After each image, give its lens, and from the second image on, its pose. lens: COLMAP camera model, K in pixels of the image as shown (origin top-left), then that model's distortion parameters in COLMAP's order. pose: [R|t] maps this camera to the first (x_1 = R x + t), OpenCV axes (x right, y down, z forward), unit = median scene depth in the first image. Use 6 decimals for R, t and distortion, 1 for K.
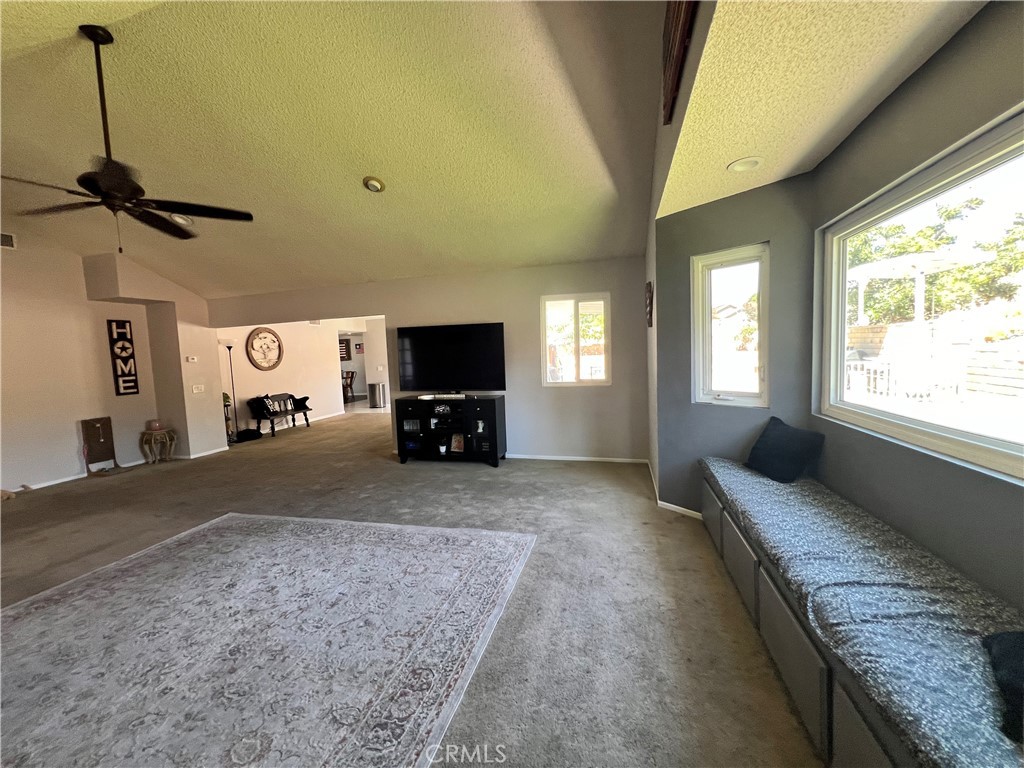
lens RADIAL K [[409.1, 0, 512.0], [0, 409.1, 384.0], [0, 0, 1]] dist [-0.001919, 0.000390]
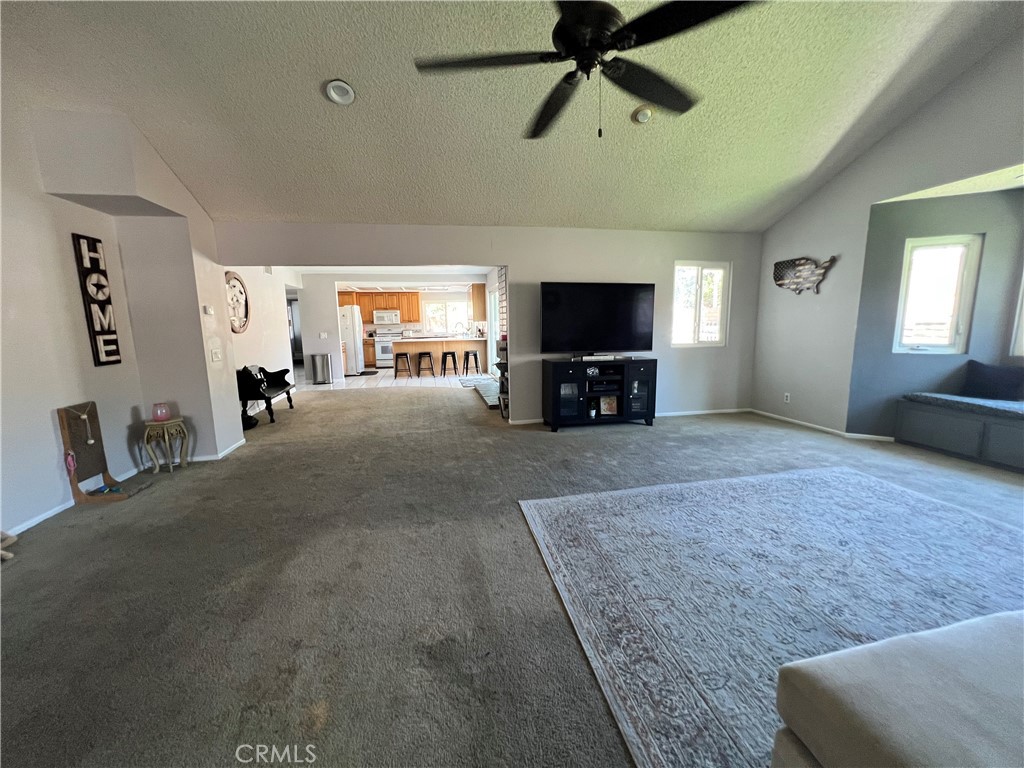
lens RADIAL K [[409.1, 0, 512.0], [0, 409.1, 384.0], [0, 0, 1]] dist [-0.001919, 0.000390]
pose [[0.898204, -0.039954, 0.437760, -0.758951], [0.014257, 0.997985, 0.061832, 0.028908], [-0.439348, -0.049297, 0.896963, 0.225562]]
